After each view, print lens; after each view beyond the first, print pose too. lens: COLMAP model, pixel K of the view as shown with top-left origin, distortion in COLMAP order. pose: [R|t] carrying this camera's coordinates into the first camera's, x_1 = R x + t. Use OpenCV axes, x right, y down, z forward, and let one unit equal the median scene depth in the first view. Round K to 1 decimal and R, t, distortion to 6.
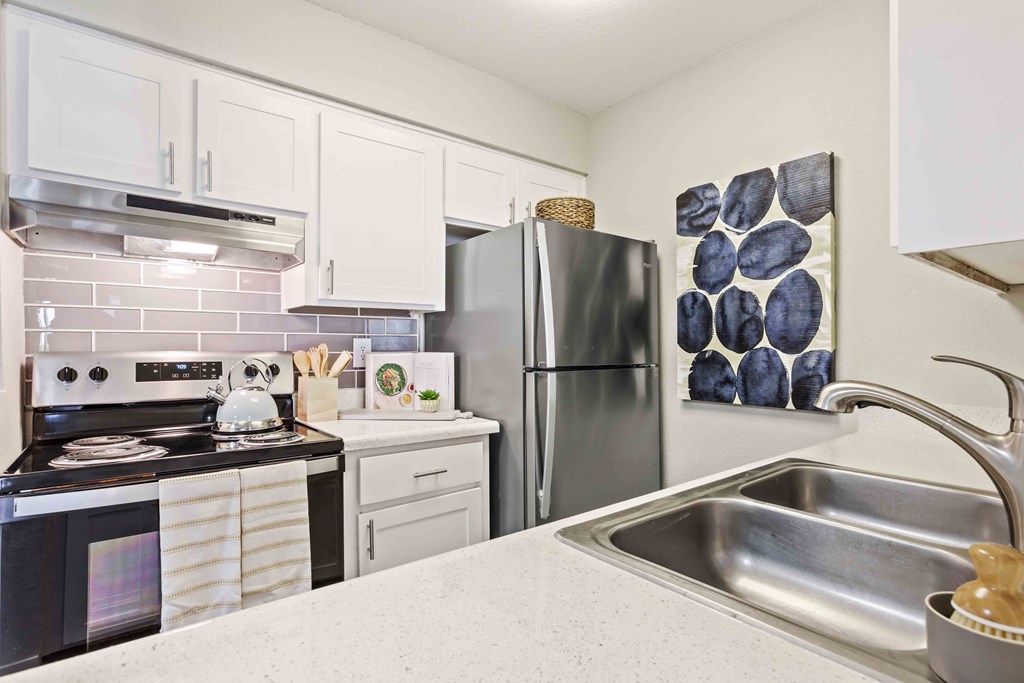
lens RADIAL K [[522.8, 0, 539.2], [0, 522.8, 348.9], [0, 0, 1]] dist [-0.011972, 0.007471]
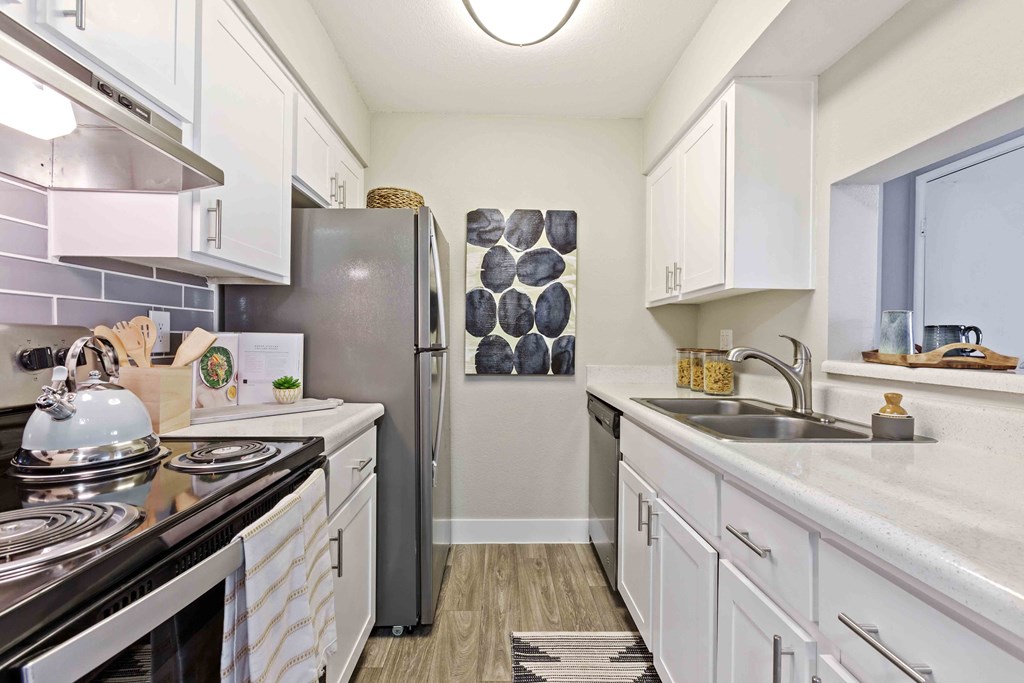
lens RADIAL K [[456.9, 0, 511.3], [0, 456.9, 343.7], [0, 0, 1]] dist [-0.010264, 0.003486]
pose [[0.599650, -0.001007, 0.800262, -0.627009], [-0.006853, 0.999956, 0.006394, 0.018578], [-0.800233, -0.009318, 0.599617, 0.292157]]
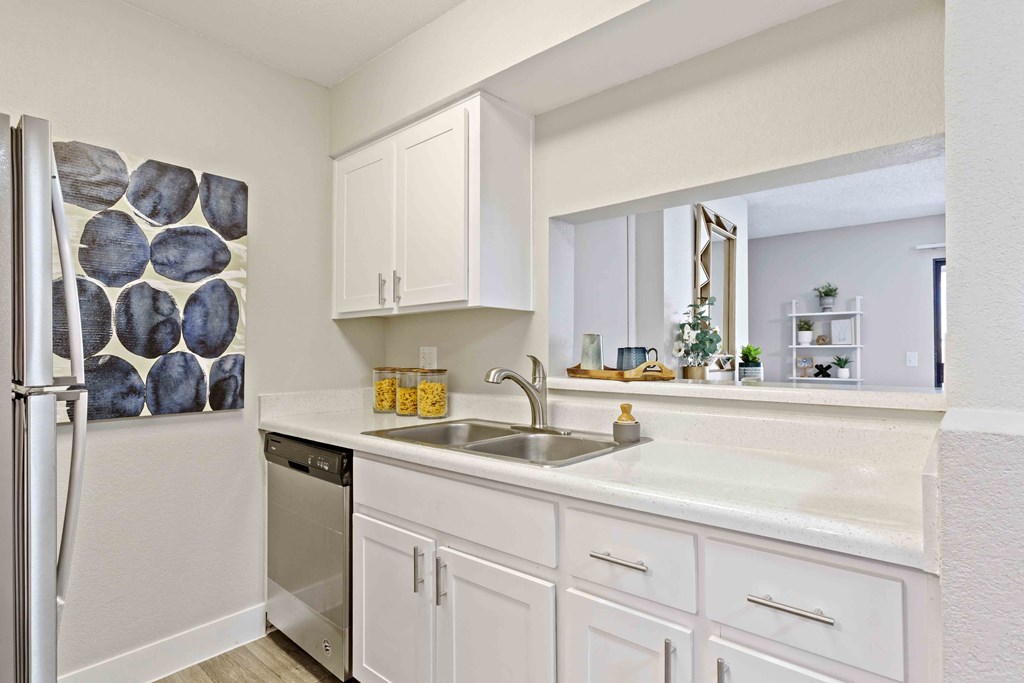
lens RADIAL K [[522.8, 0, 523.8], [0, 522.8, 347.5], [0, 0, 1]] dist [-0.011972, 0.007471]
pose [[-0.181874, 0.011099, 0.983259, -0.634742], [0.004651, 0.999935, -0.010427, 0.002156], [-0.983311, 0.002676, -0.181914, 0.557020]]
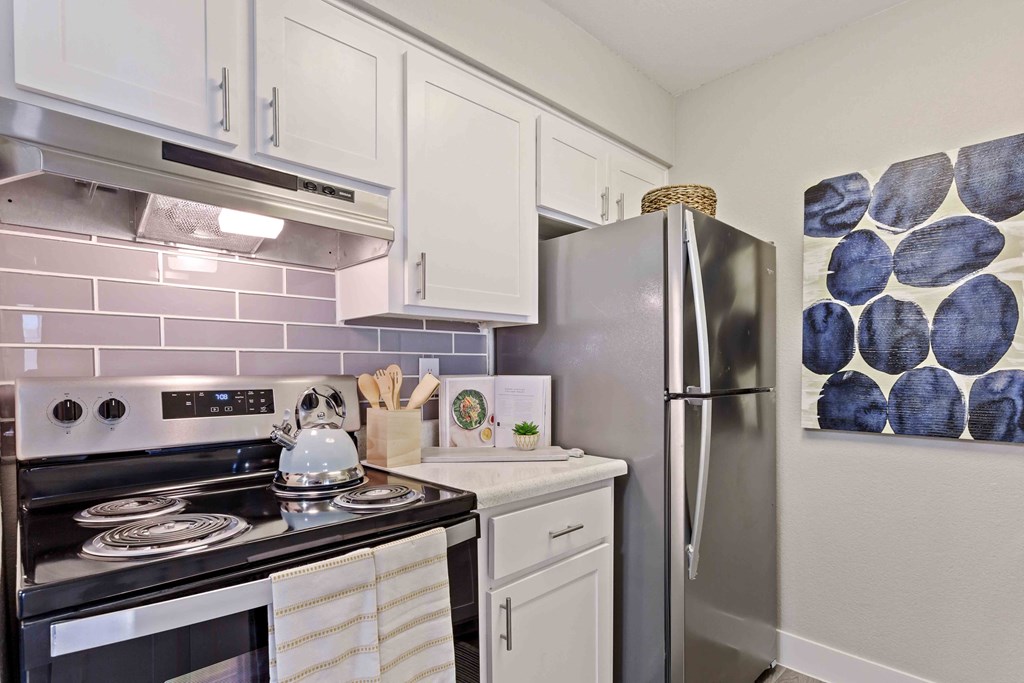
lens RADIAL K [[522.8, 0, 523.4], [0, 522.8, 389.5], [0, 0, 1]] dist [-0.011972, 0.007471]
pose [[0.995186, -0.008425, 0.097644, -0.314936], [0.005199, 0.999433, 0.033254, 0.001816], [-0.097869, -0.032586, 0.994666, 0.220034]]
